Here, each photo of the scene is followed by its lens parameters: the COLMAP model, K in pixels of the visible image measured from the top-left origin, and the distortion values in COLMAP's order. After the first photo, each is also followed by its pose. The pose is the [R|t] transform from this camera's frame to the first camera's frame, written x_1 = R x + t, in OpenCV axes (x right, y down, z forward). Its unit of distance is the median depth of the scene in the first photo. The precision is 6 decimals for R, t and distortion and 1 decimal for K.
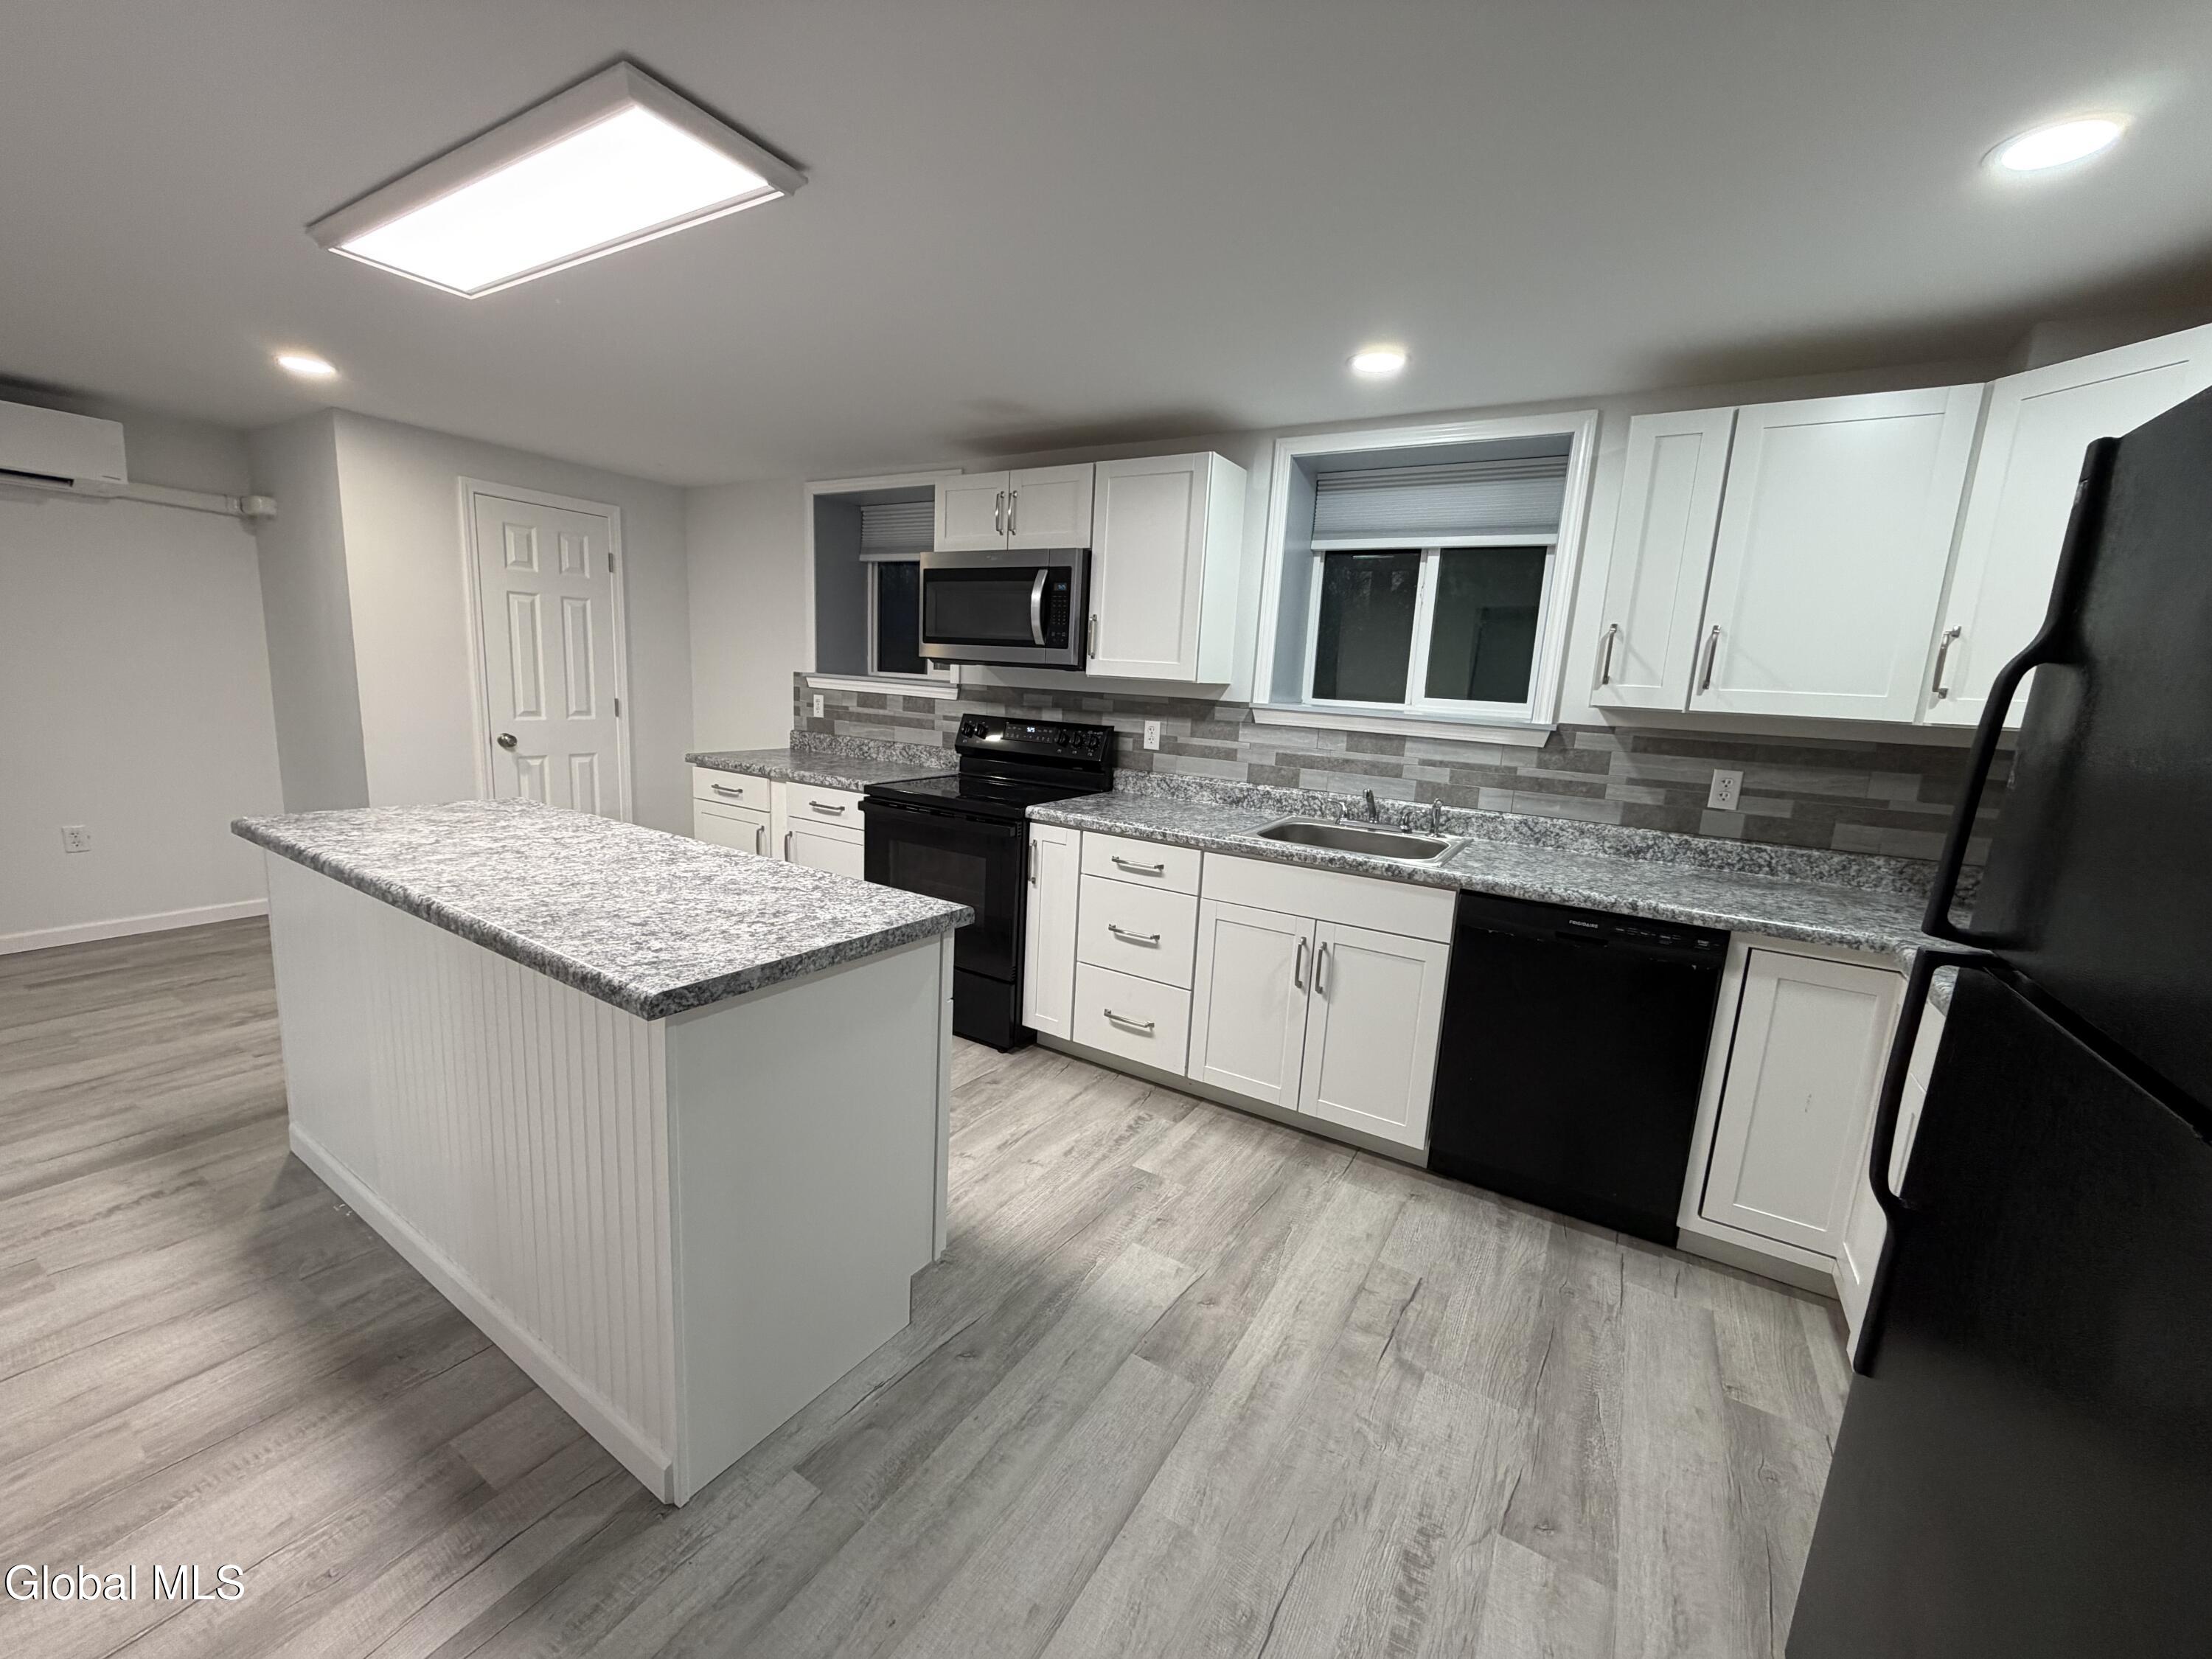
lens RADIAL K [[880.0, 0, 1097.7], [0, 880.0, 830.5], [0, 0, 1]] dist [-0.000105, -0.000442]
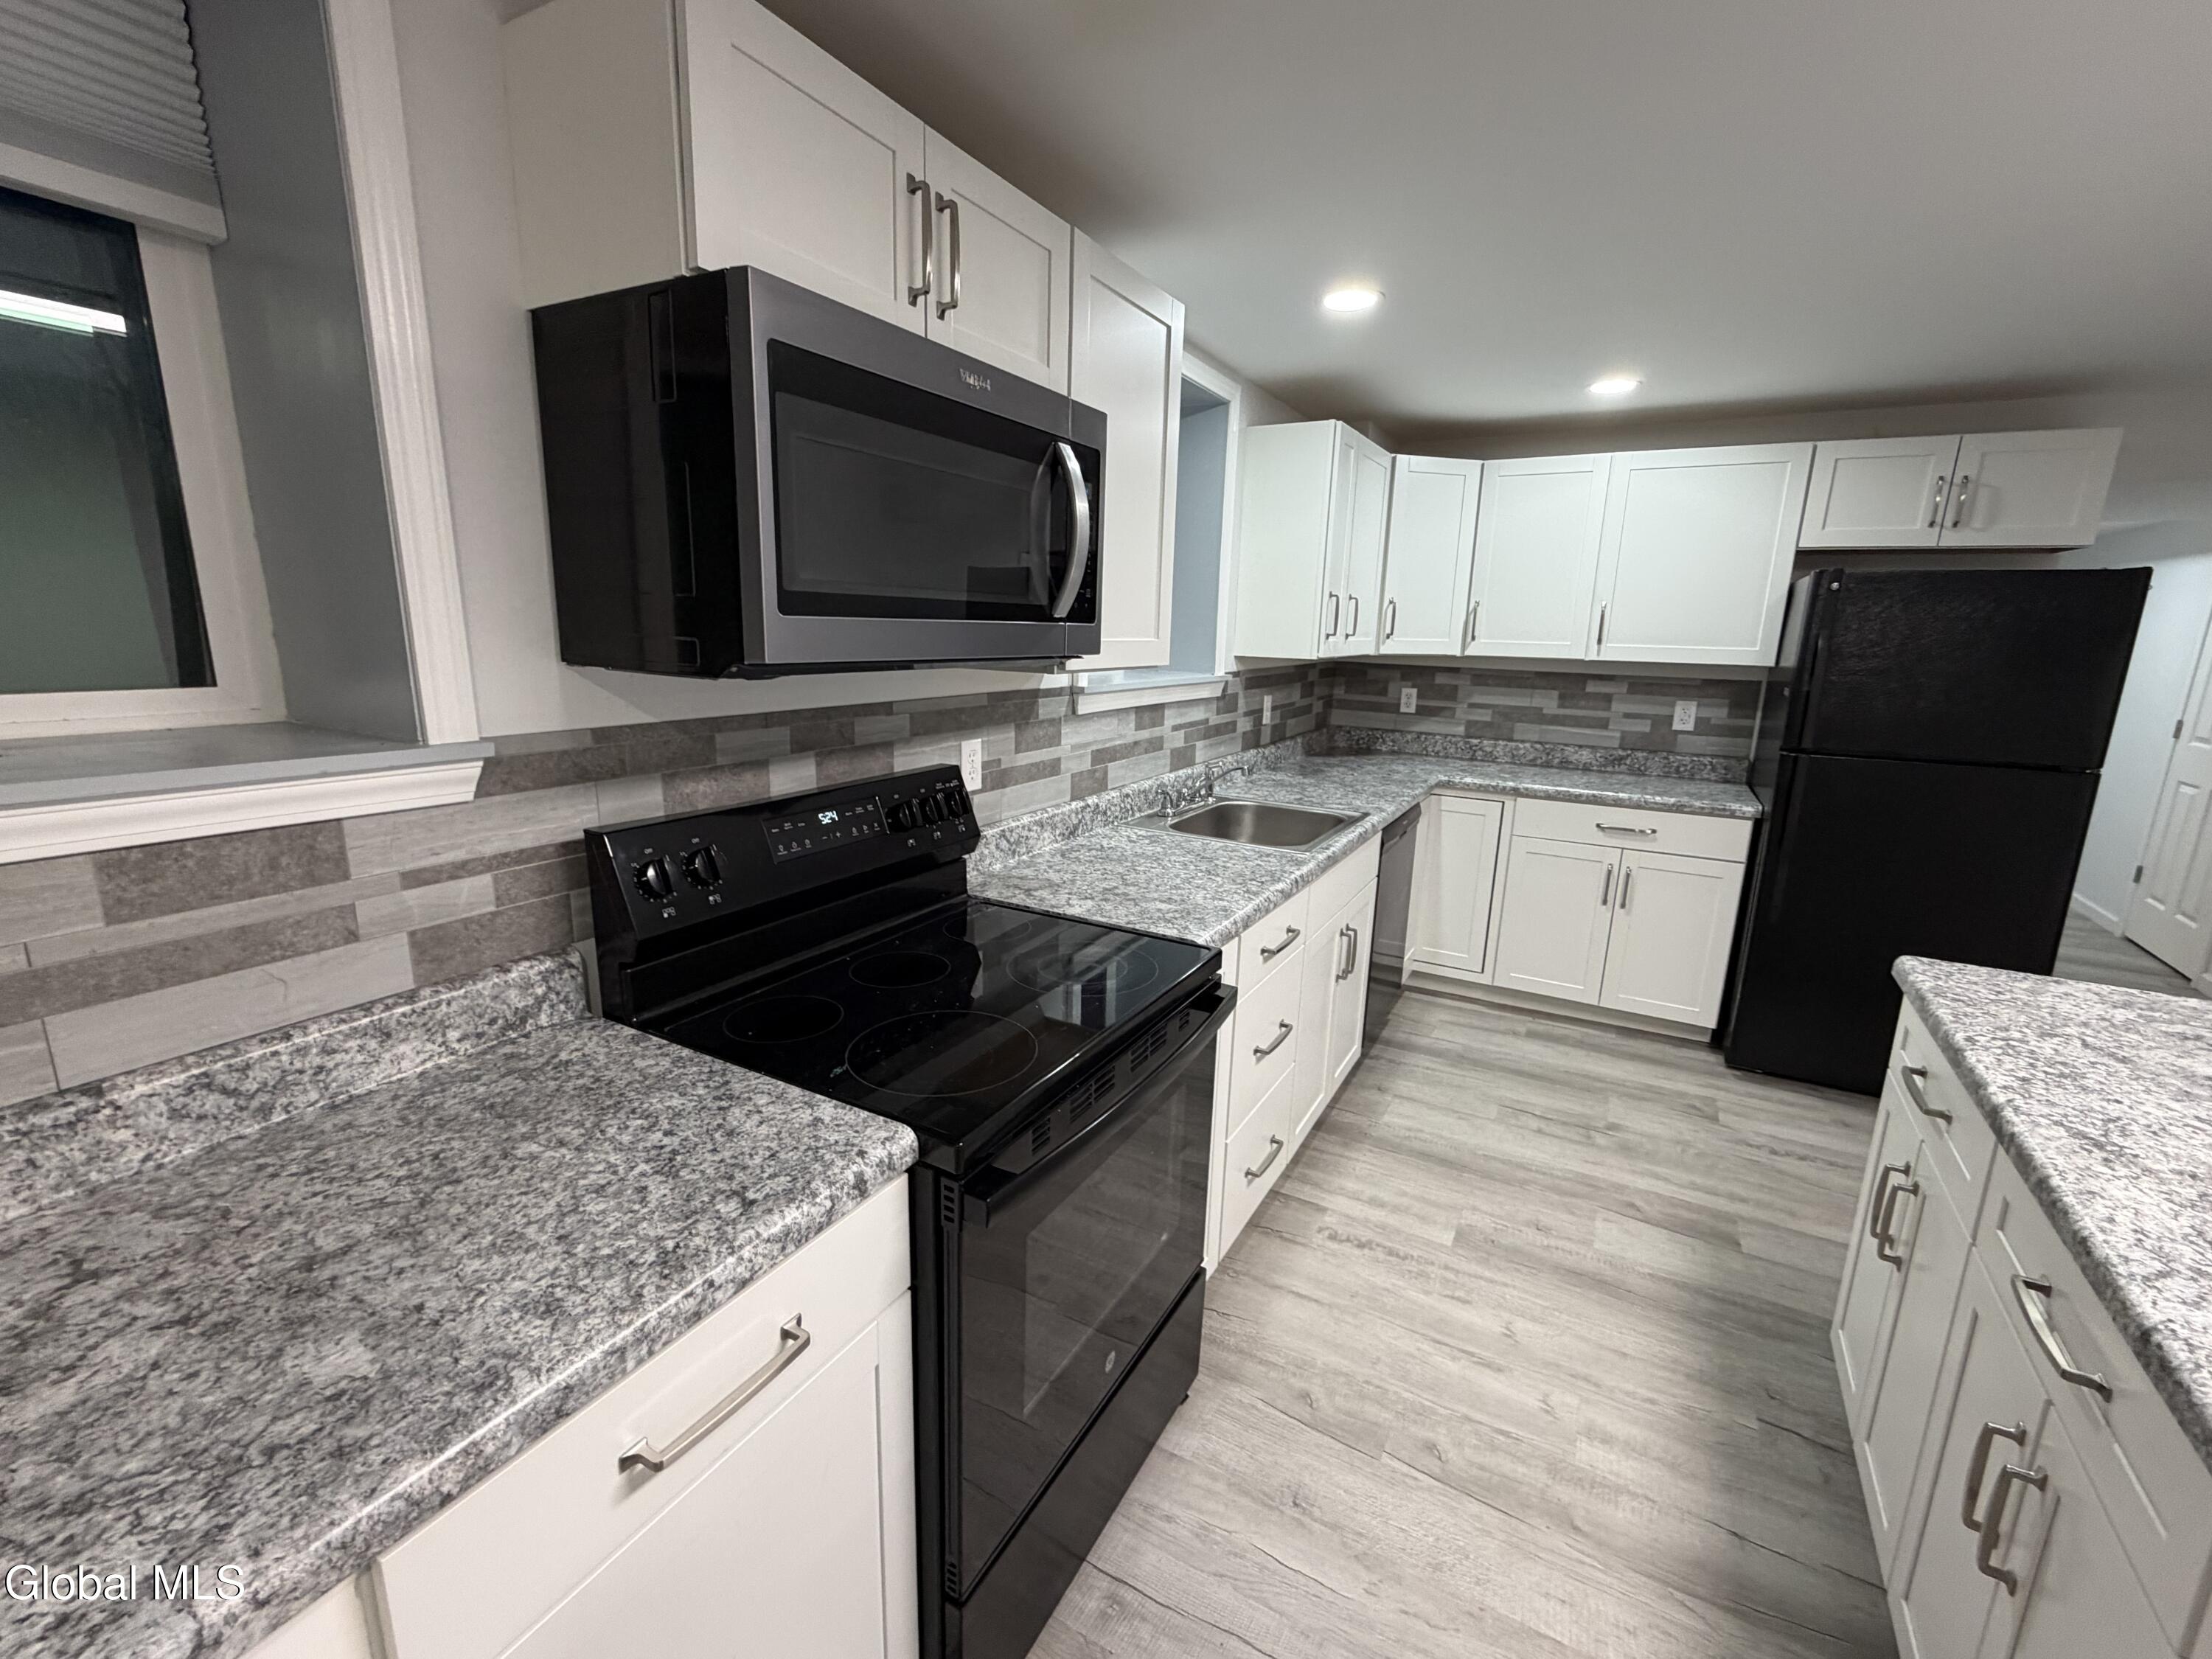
lens RADIAL K [[934.5, 0, 1102.3], [0, 934.5, 828.2], [0, 0, 1]] dist [0.000004, -0.000351]
pose [[-0.036131, -0.267254, 0.962949, -0.625868], [0.150120, 0.951193, 0.269624, -0.262251], [-0.988007, 0.154299, 0.005753, 1.115053]]
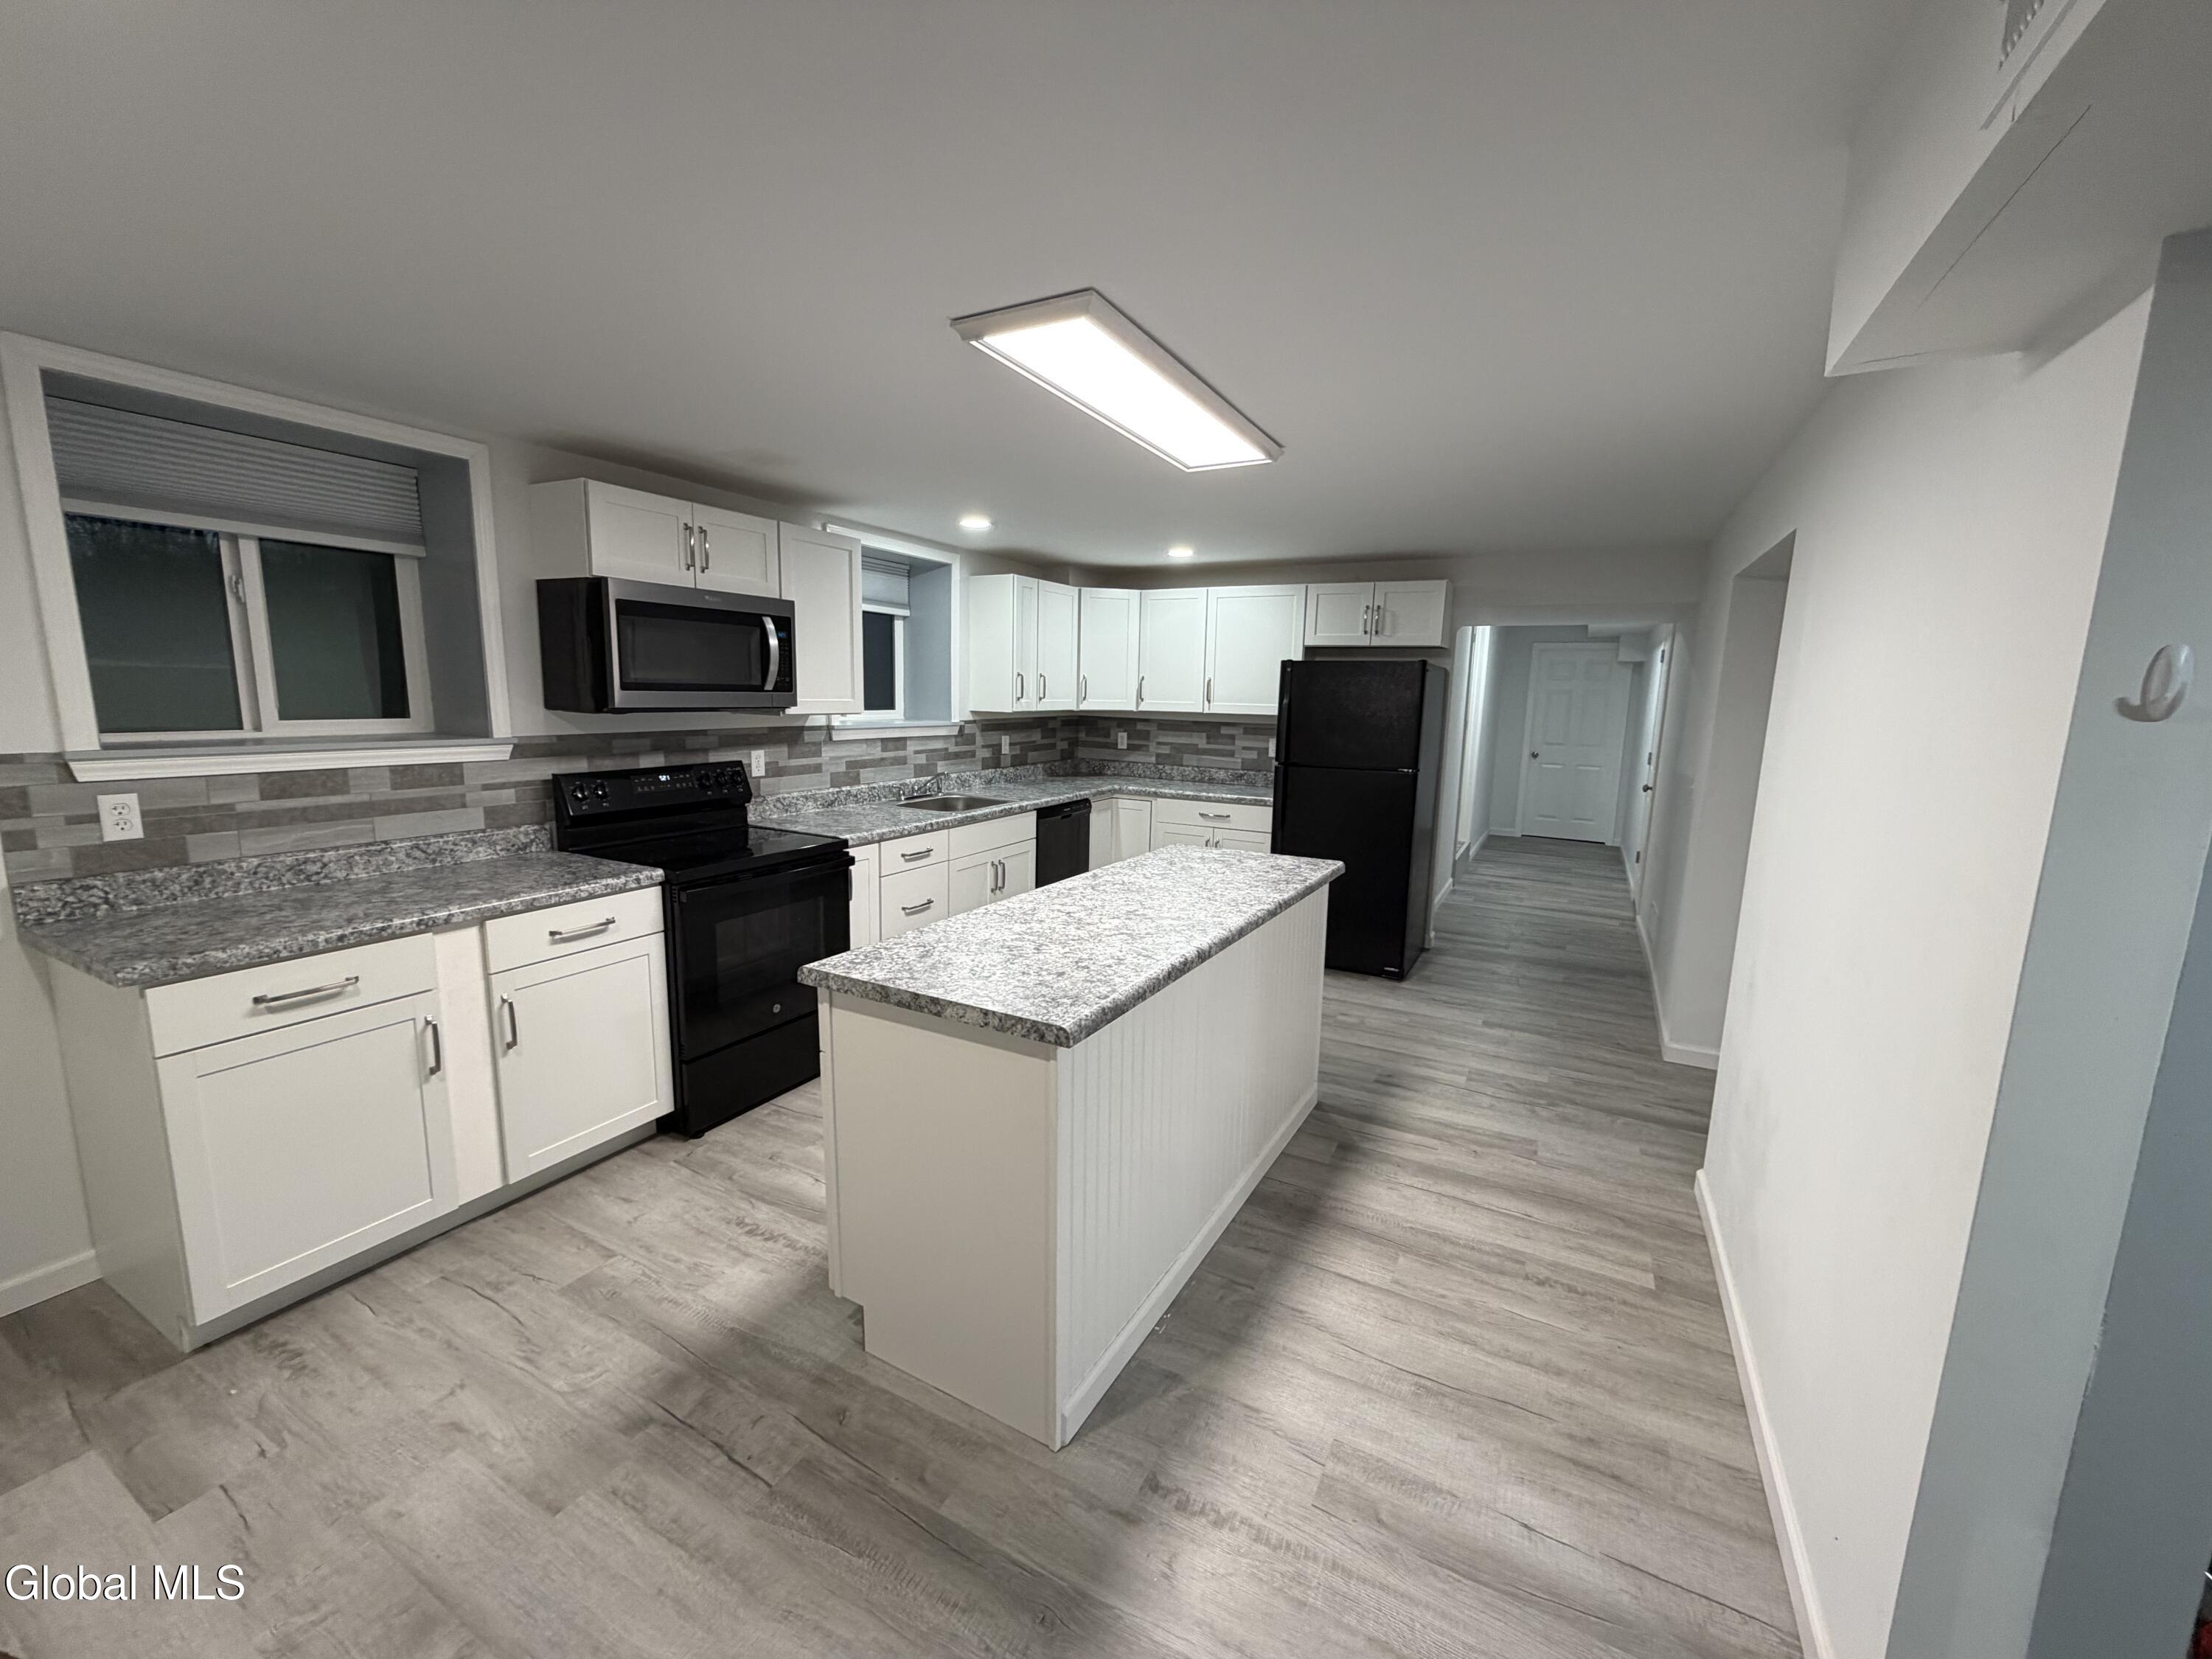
lens RADIAL K [[880.0, 0, 1097.7], [0, 880.0, 830.5], [0, 0, 1]] dist [-0.000105, -0.000442]
pose [[-0.052947, -0.211897, 0.975857, -1.266265], [0.152657, 0.964024, 0.217610, -0.243929], [-0.986860, 0.160493, -0.018695, 0.746857]]
